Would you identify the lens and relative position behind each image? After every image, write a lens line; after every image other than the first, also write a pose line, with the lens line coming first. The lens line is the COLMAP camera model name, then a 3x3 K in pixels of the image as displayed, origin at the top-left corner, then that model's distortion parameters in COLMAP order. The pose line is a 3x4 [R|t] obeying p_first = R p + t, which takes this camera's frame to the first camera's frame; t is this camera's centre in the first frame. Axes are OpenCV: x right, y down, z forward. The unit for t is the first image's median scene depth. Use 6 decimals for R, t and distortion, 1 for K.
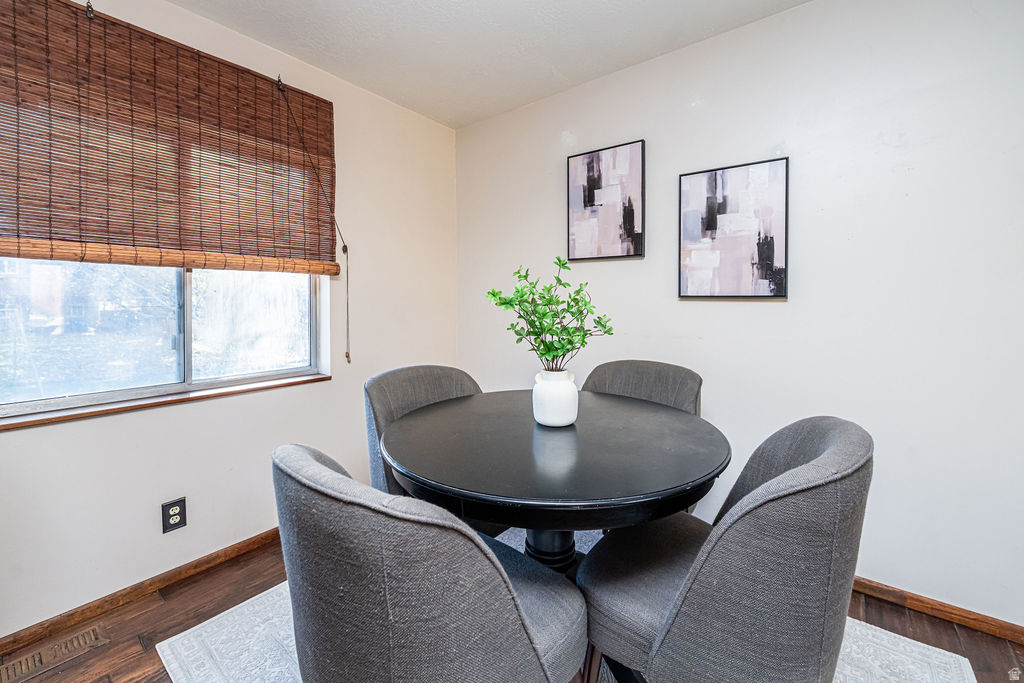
lens RADIAL K [[414.3, 0, 521.1], [0, 414.3, 305.5], [0, 0, 1]] dist [0.002054, -0.002096]
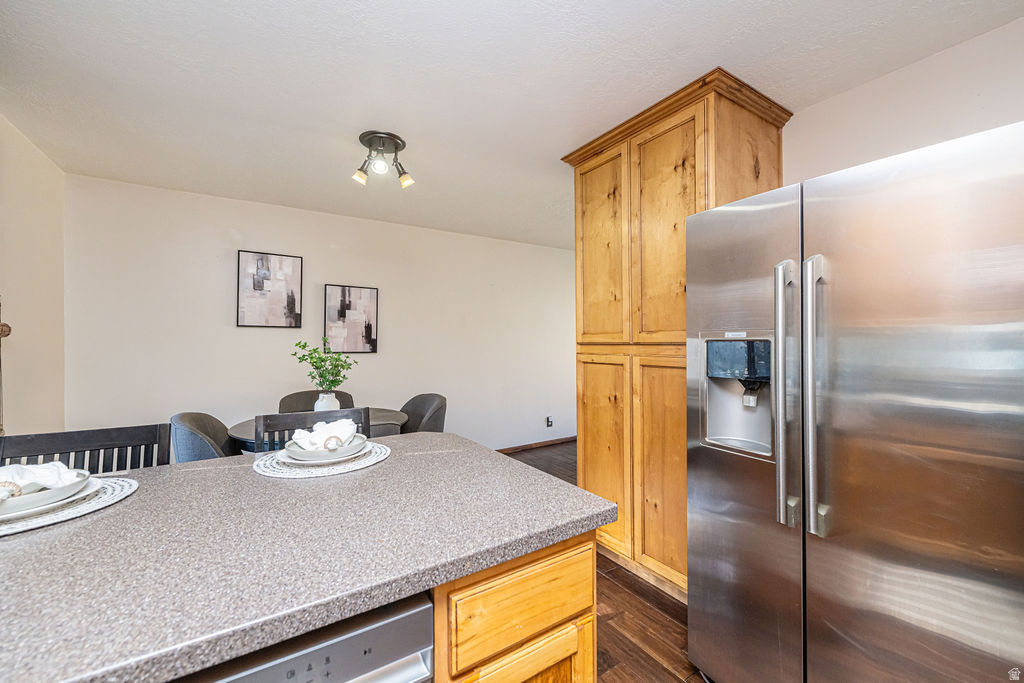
lens RADIAL K [[414.3, 0, 512.3], [0, 414.3, 341.3], [0, 0, 1]] dist [0.002054, -0.002096]
pose [[0.338833, -0.000010, 0.940847, -1.044716], [0.010603, 0.999937, -0.003808, -0.055791], [-0.940787, 0.011267, 0.338811, -0.364560]]
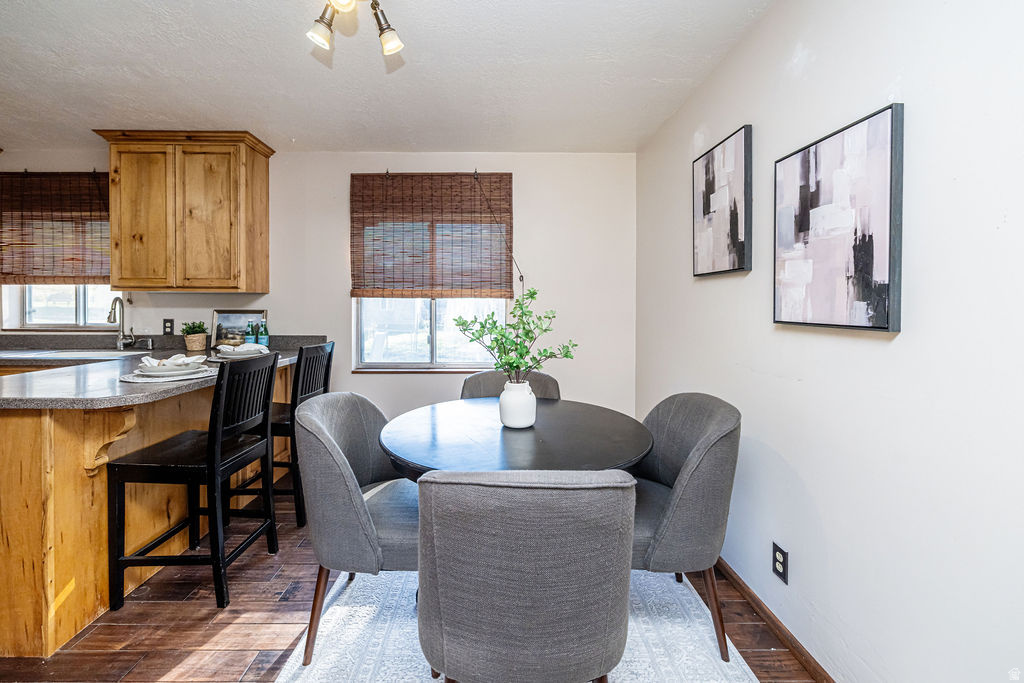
lens RADIAL K [[414.3, 0, 488.5], [0, 414.3, 319.9], [0, 0, 1]] dist [0.002054, -0.002096]
pose [[0.600268, 0.026791, -0.799350, 0.696651], [-0.013200, 0.999635, 0.023591, -0.037722], [0.799690, -0.003609, 0.600403, 0.128226]]
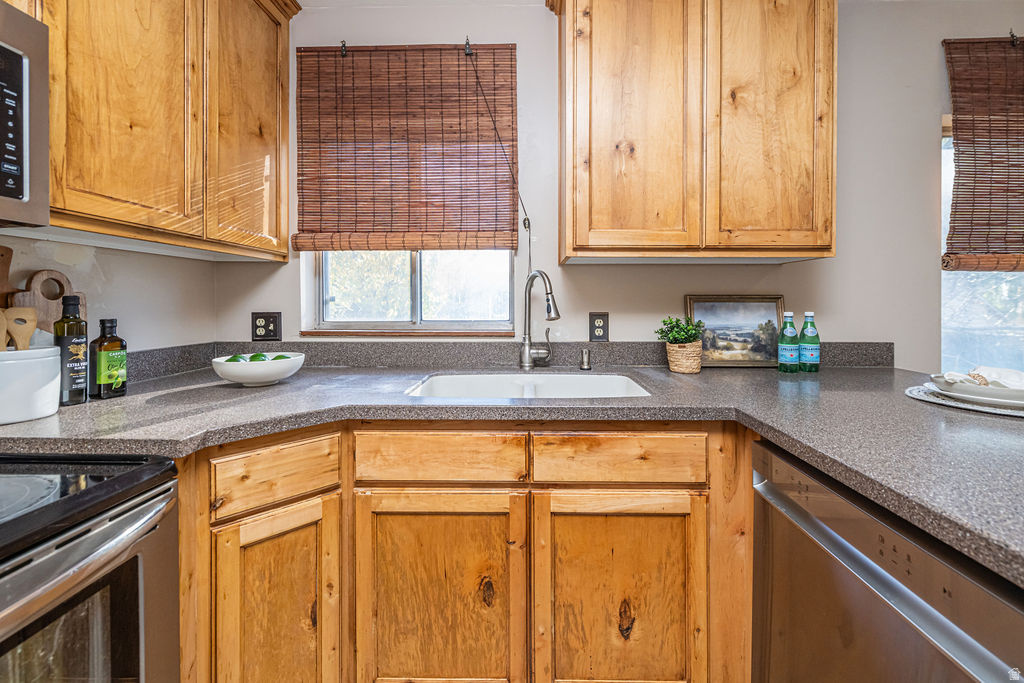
lens RADIAL K [[414.3, 0, 533.5], [0, 414.3, 303.3], [0, 0, 1]] dist [0.002054, -0.002096]
pose [[0.597694, 0.004155, -0.801714, -0.719864], [-0.008262, 0.999965, -0.000977, -0.004420], [0.801682, 0.007207, 0.597707, -0.532014]]
